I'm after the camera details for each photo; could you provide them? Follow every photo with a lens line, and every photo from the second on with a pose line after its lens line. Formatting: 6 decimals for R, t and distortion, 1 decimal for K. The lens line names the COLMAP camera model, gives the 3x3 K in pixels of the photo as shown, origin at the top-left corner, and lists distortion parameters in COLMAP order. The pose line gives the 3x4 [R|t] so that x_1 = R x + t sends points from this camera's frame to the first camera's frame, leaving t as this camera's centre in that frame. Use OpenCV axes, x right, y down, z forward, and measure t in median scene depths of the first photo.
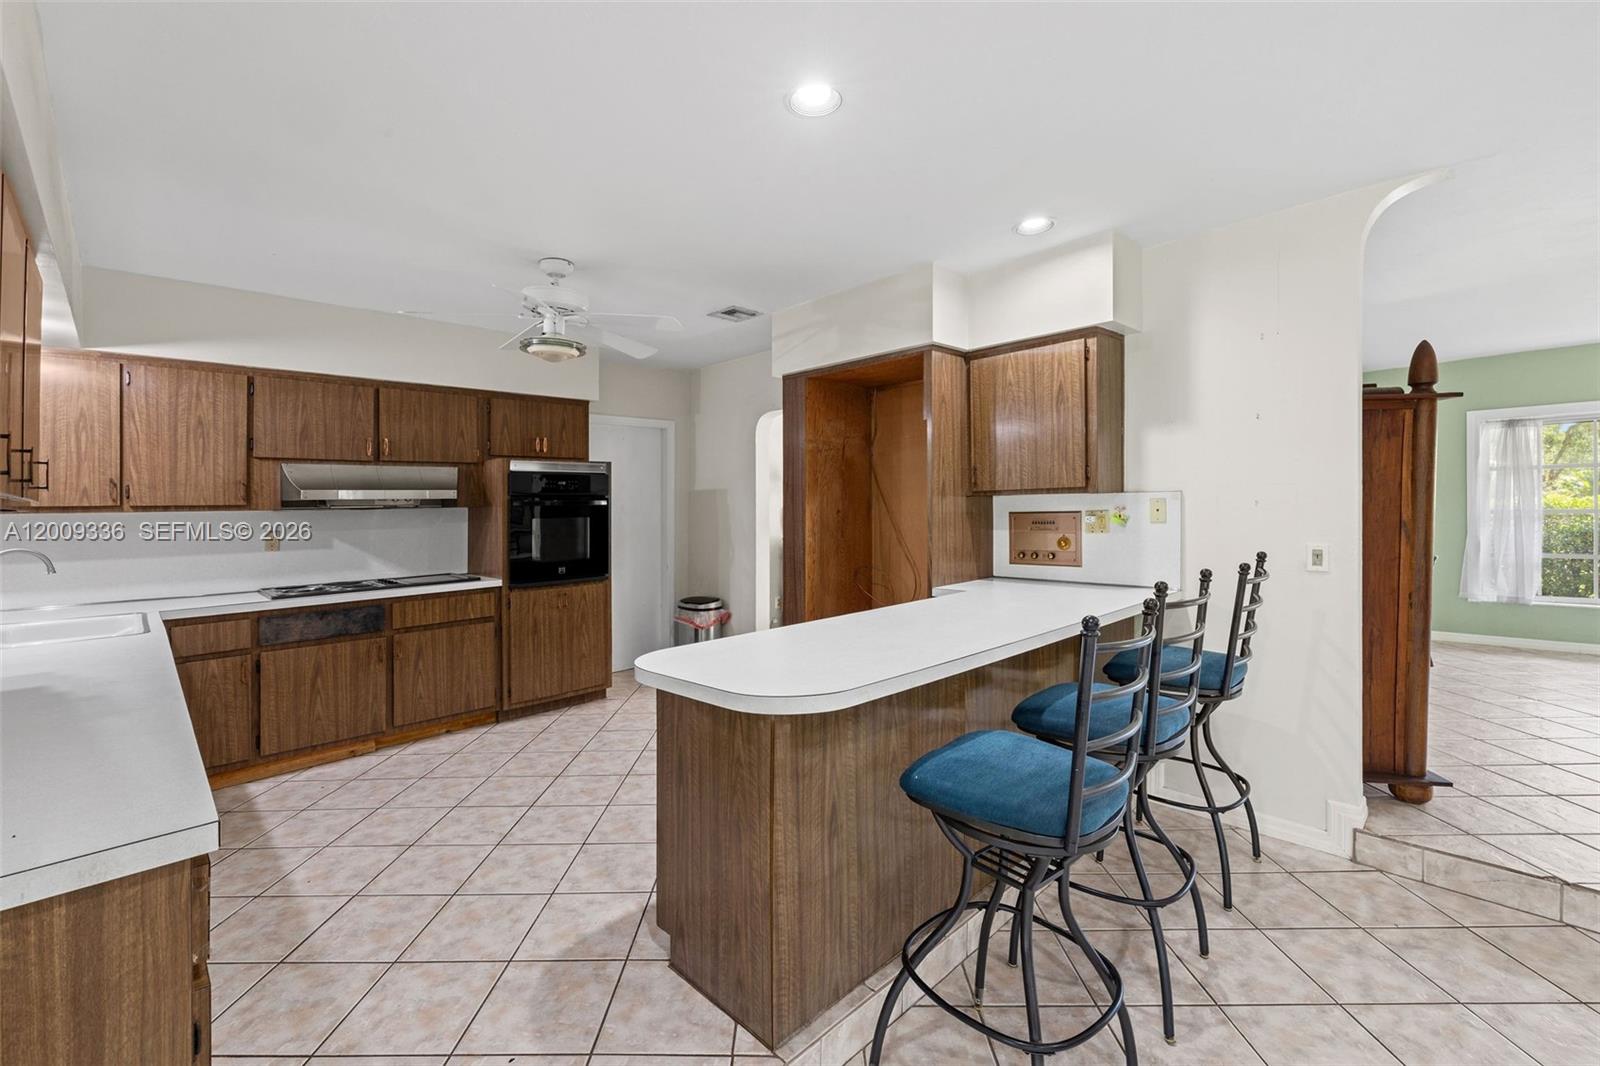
lens RADIAL K [[684.2, 0, 814.8], [0, 684.2, 497.6], [0, 0, 1]] dist [0.000627, -0.000447]
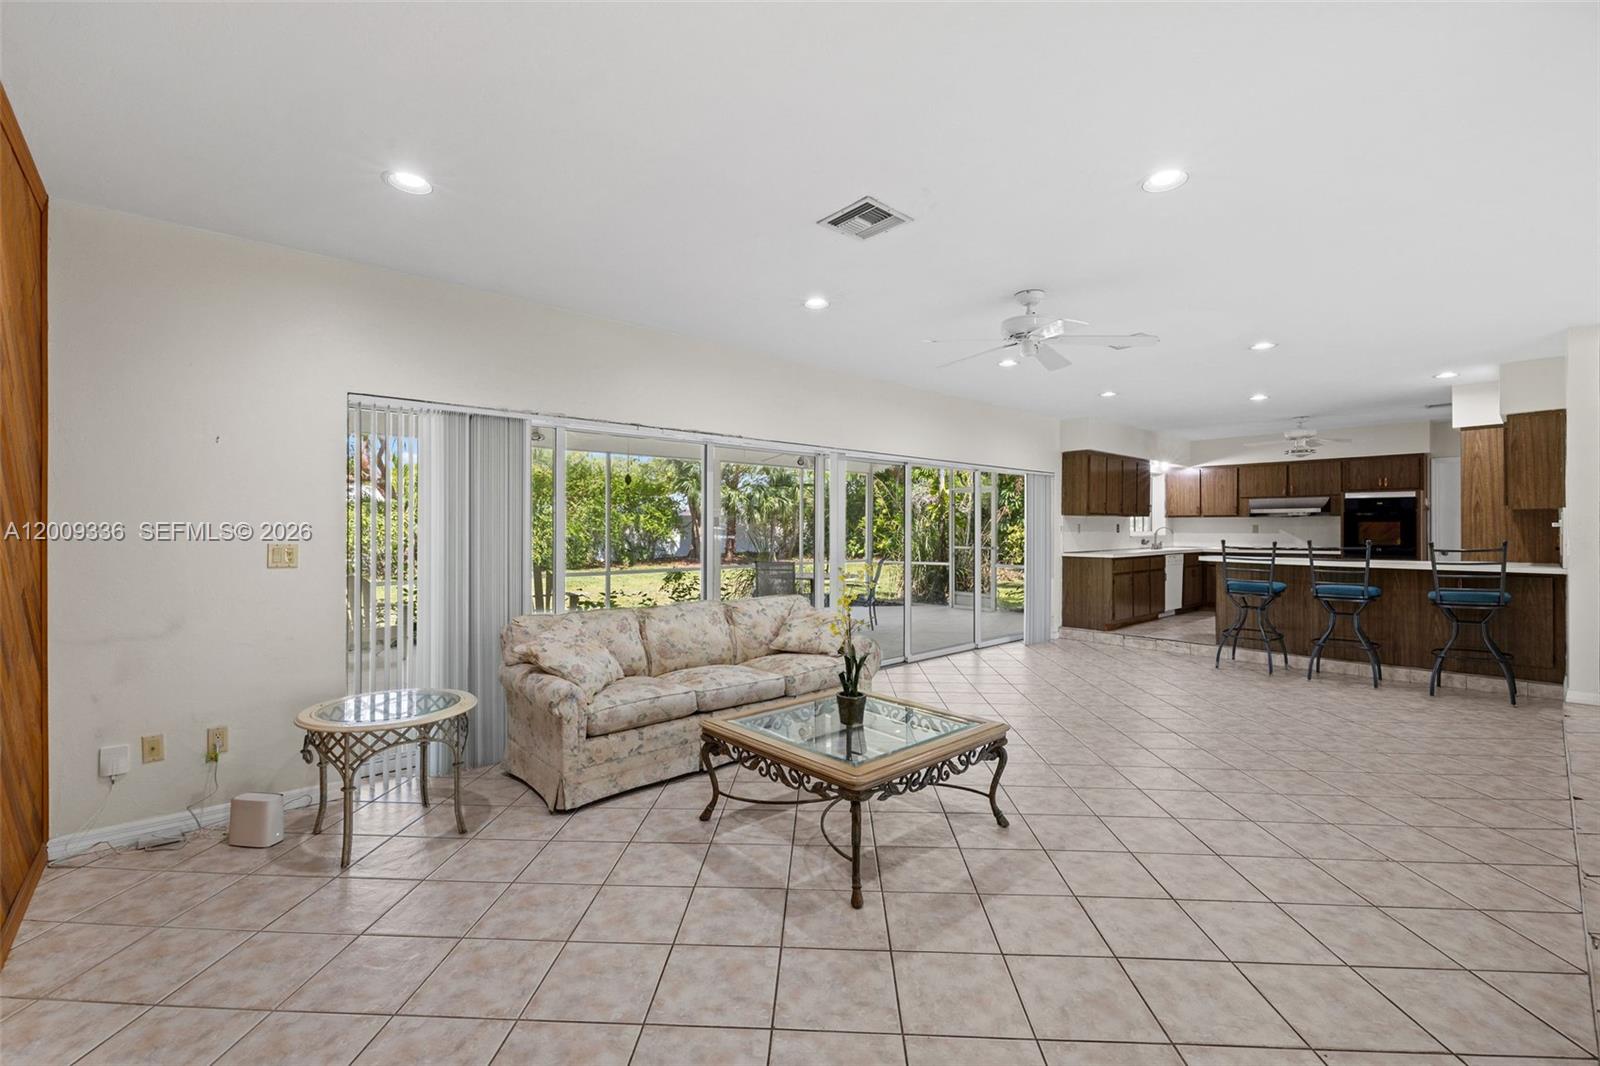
lens RADIAL K [[684.2, 0, 801.7], [0, 684.2, 522.8], [0, 0, 1]] dist [0.000627, -0.000447]
pose [[-0.026497, 0.013205, -0.999562, 1.973022], [0.013865, 0.999821, 0.012841, -0.017308], [0.999553, -0.013518, -0.026675, -0.676947]]
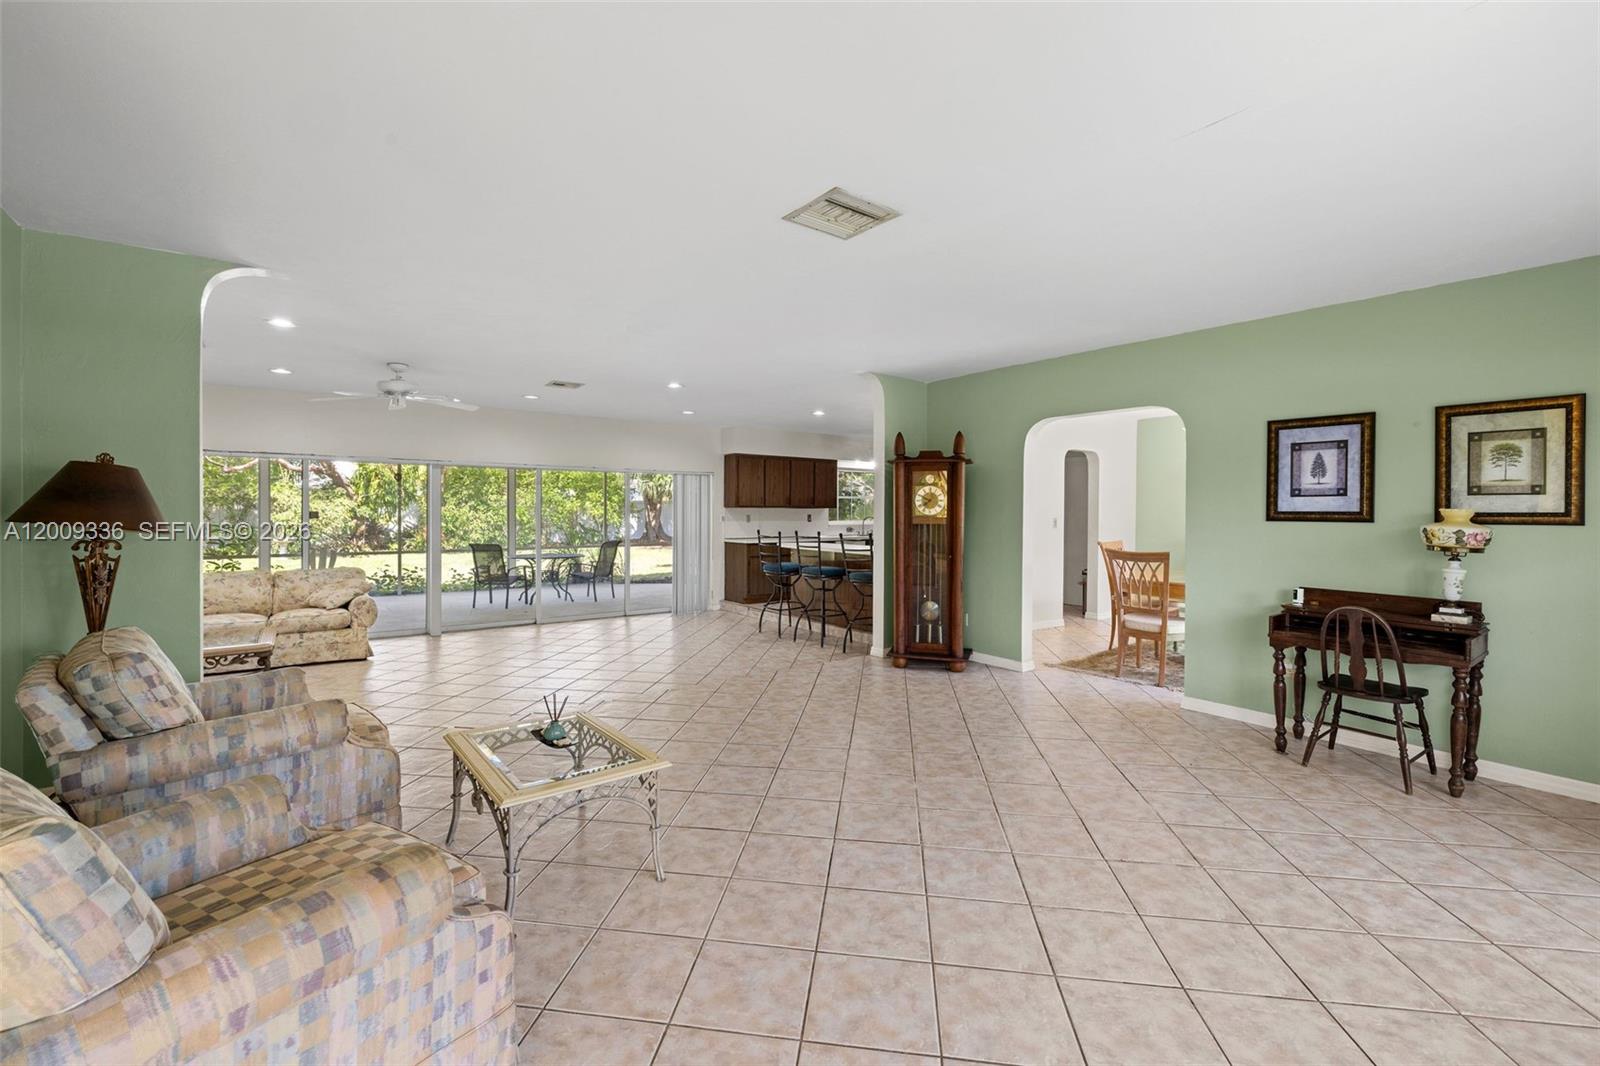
lens RADIAL K [[684.2, 0, 802.7], [0, 684.2, 531.4], [0, 0, 1]] dist [0.000627, -0.000447]
pose [[-0.119523, 0.050878, -0.991527, 2.365377], [0.011813, 0.998688, 0.049821, -0.040089], [0.992761, -0.005758, -0.119967, 0.801318]]
